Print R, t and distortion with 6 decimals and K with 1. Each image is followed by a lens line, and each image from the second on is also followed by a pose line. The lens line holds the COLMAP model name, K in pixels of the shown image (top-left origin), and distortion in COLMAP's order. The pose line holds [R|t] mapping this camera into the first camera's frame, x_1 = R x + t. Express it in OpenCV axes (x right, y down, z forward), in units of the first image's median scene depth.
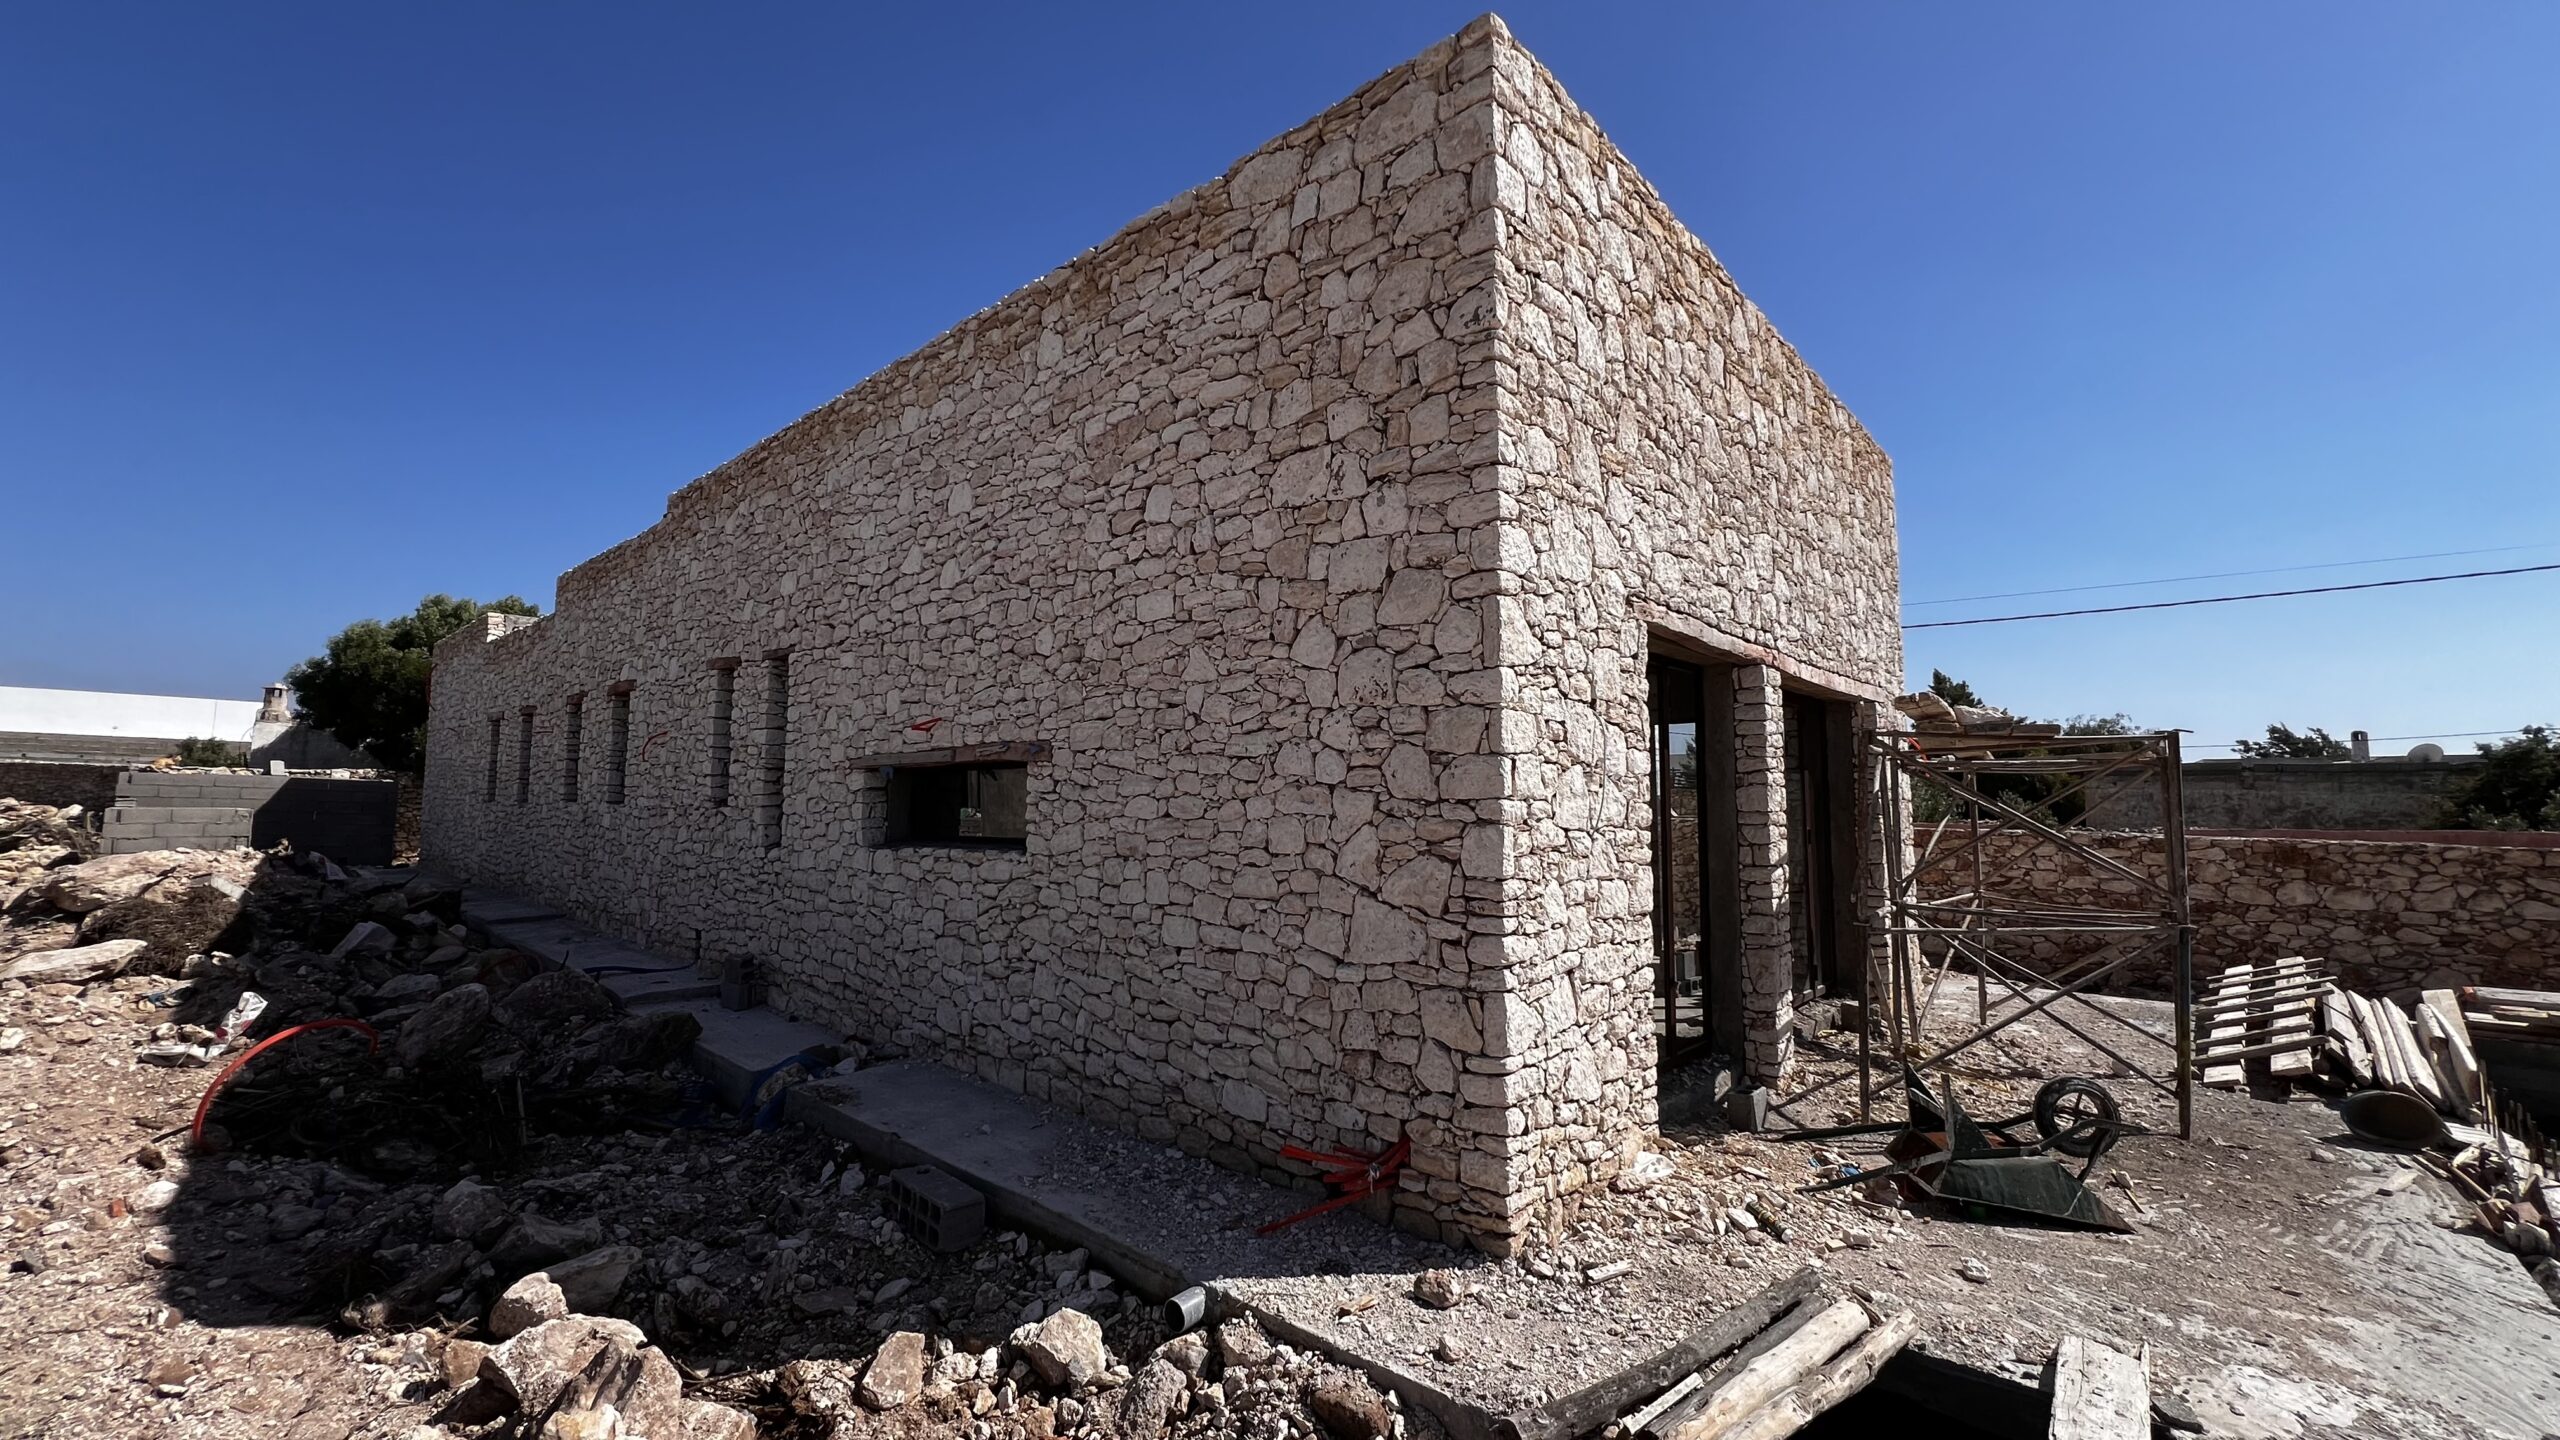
lens RADIAL K [[1025.3, 0, 1273.9], [0, 1025.3, 710.7], [0, 0, 1]] dist [-0.000491, -0.000816]
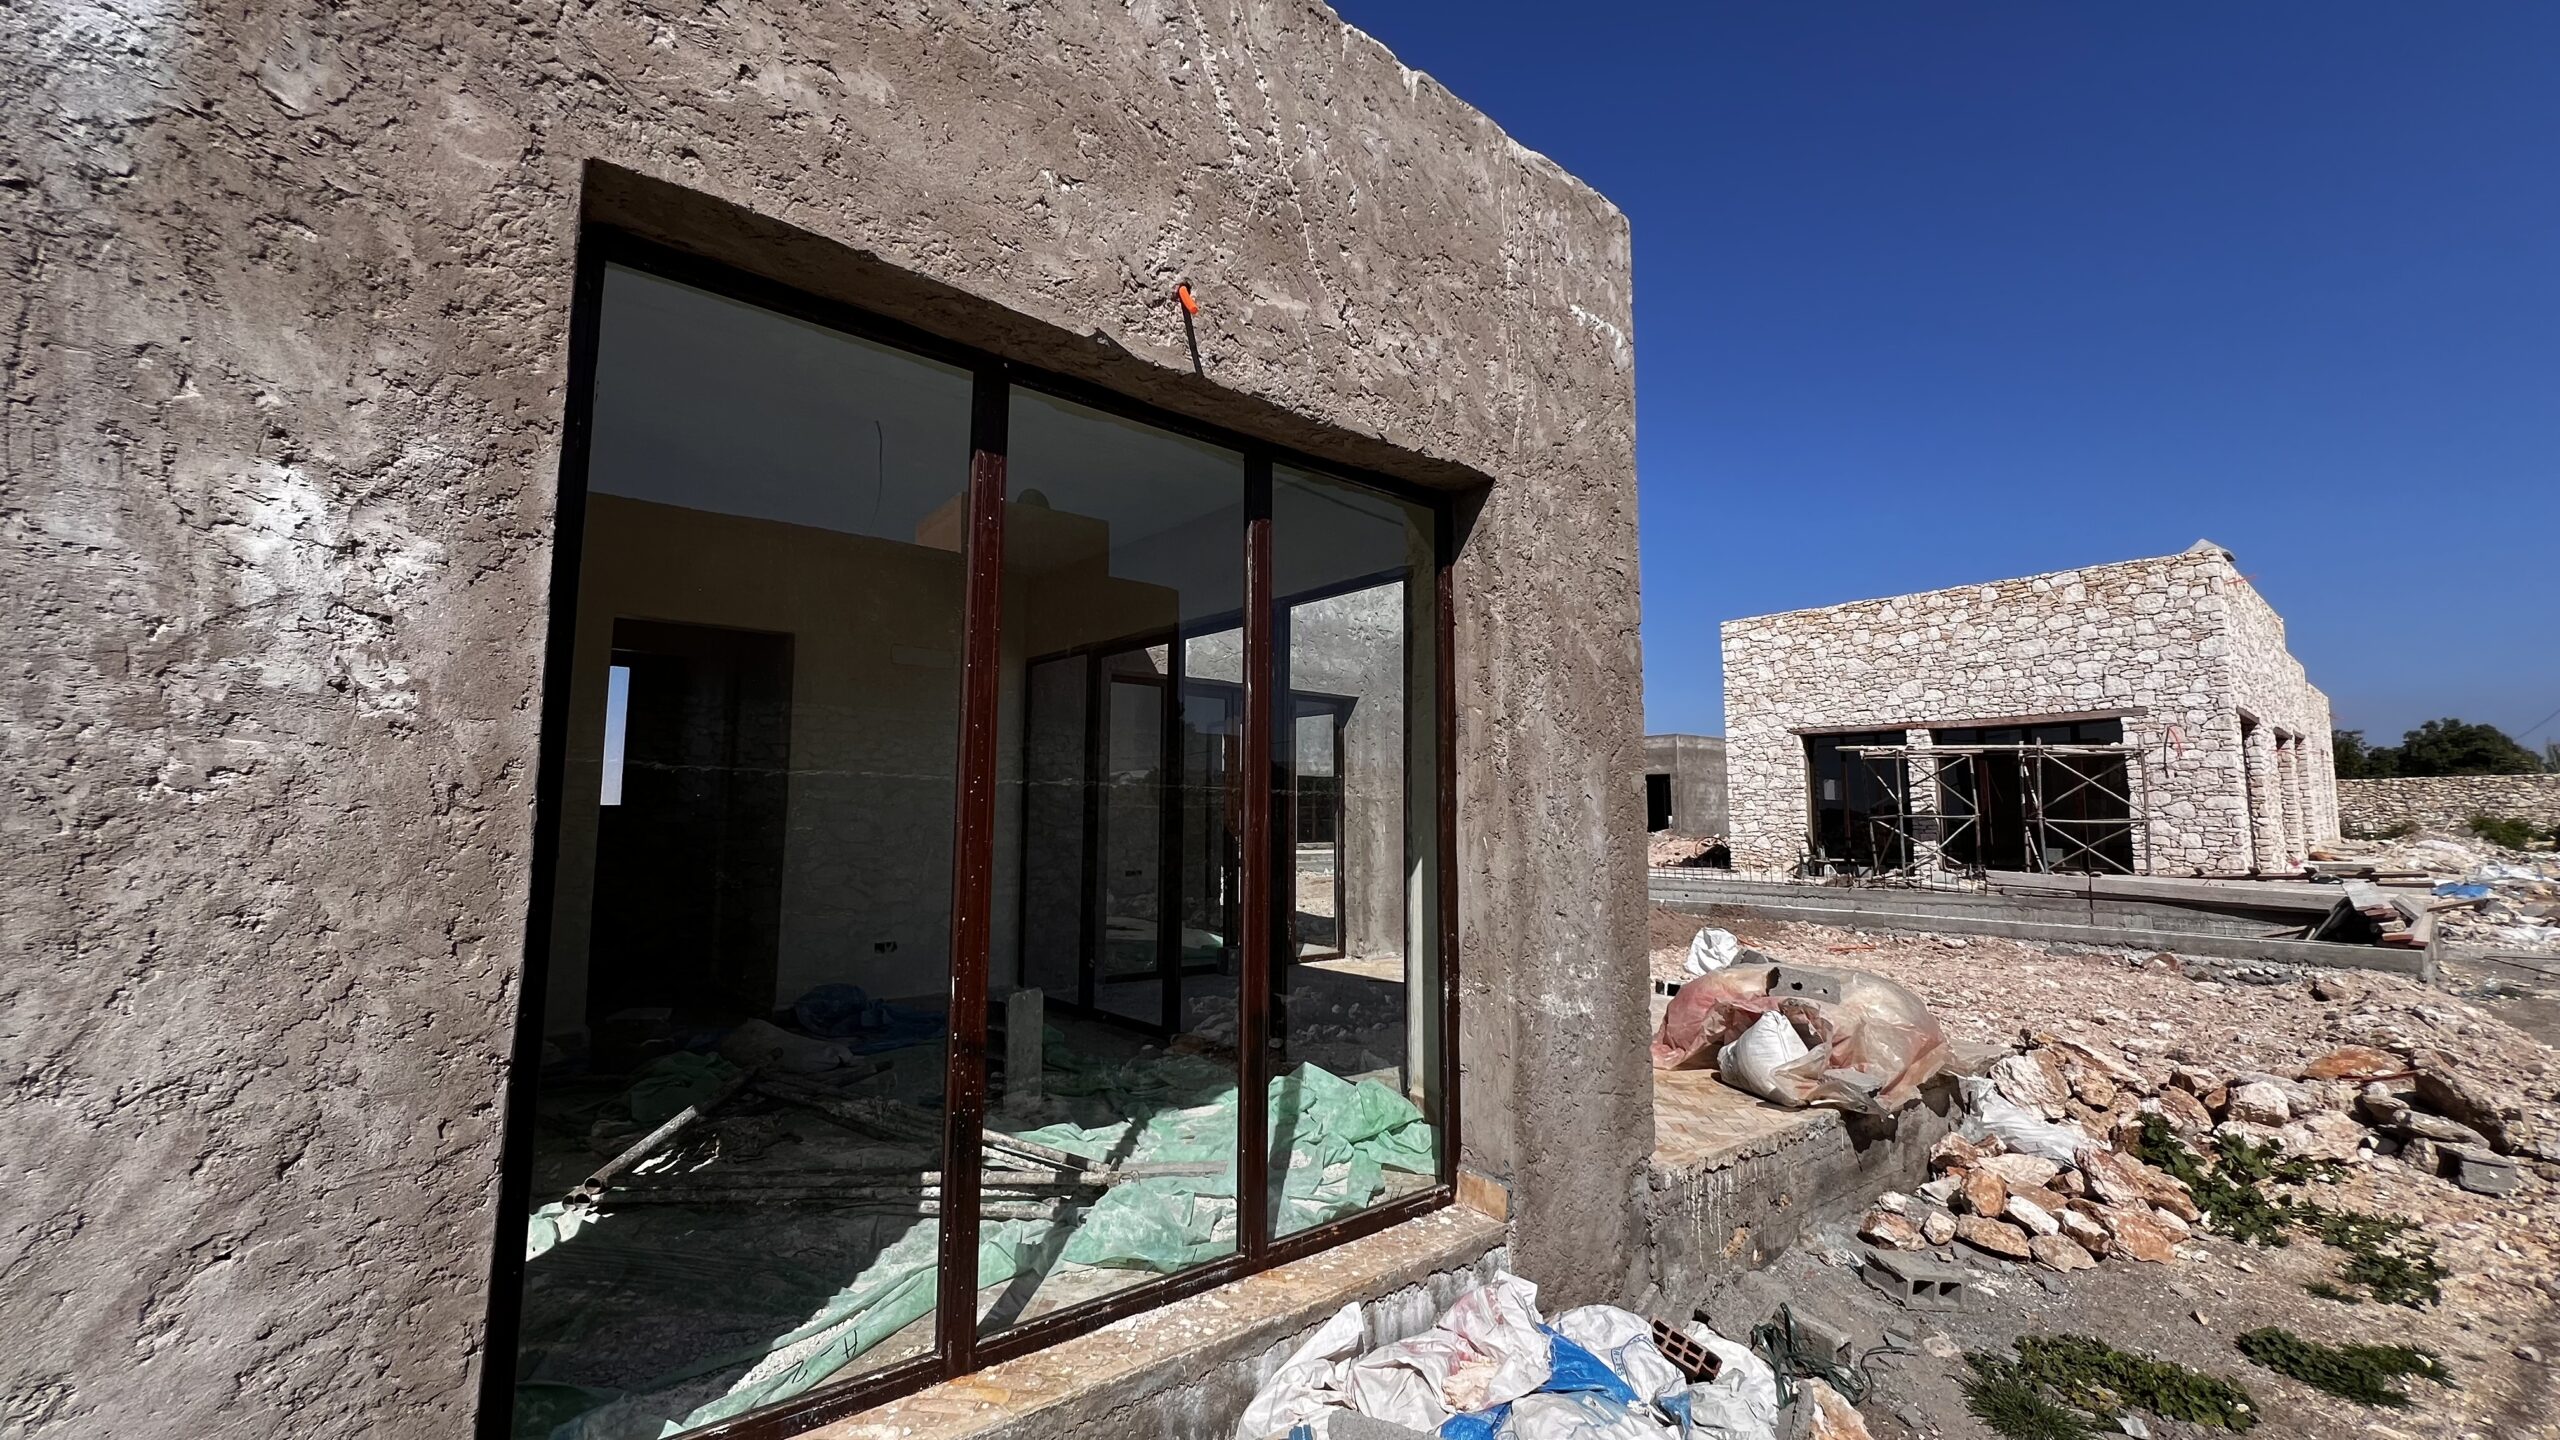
lens RADIAL K [[1015.5, 0, 1280.1], [0, 1015.5, 717.1], [0, 0, 1]] dist [-0.008759, -0.000101]
pose [[-0.118605, -0.107940, -0.987057, 5.105671], [0.084602, 0.989360, -0.118358, 0.155165], [0.989331, -0.097545, -0.108211, -0.589658]]
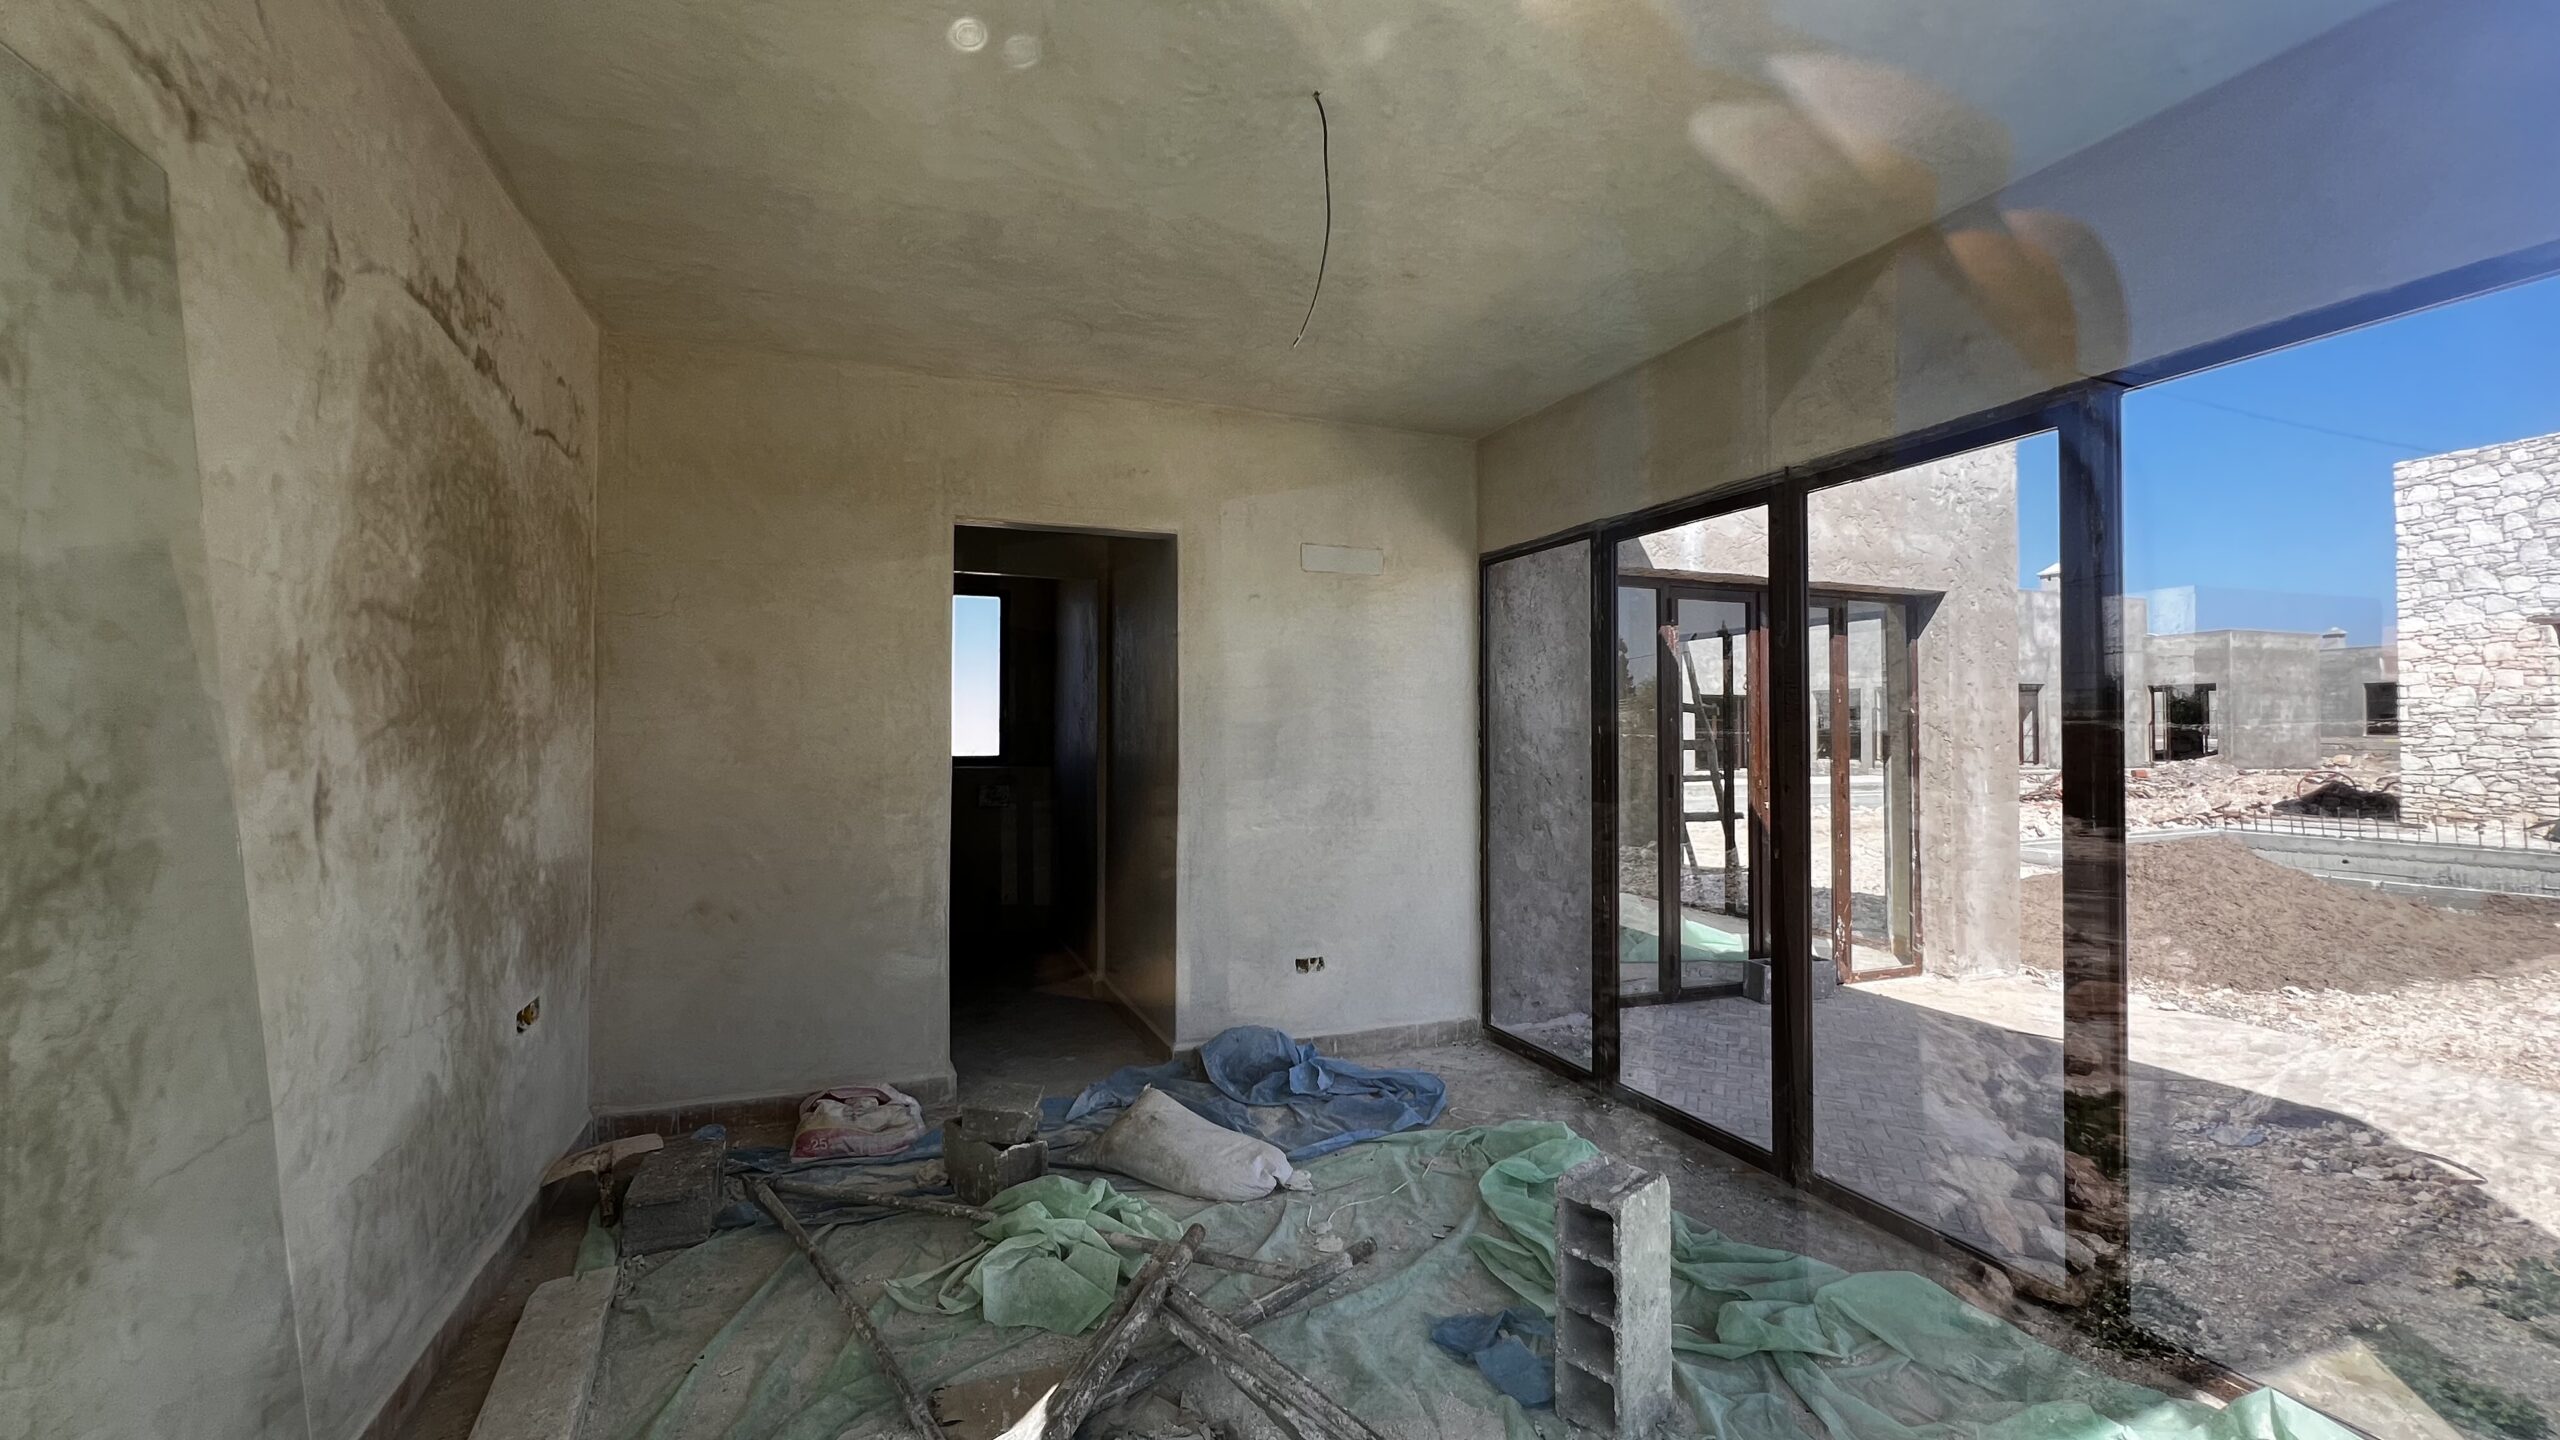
lens RADIAL K [[1025.3, 0, 1280.5], [0, 1025.3, 720.9], [0, 0, 1]] dist [-0.000491, -0.000816]
pose [[-0.439334, -0.023435, -0.898018, 4.704225], [0.077935, 0.994896, -0.064091, 0.079684], [0.894937, -0.098144, -0.435265, -0.860534]]
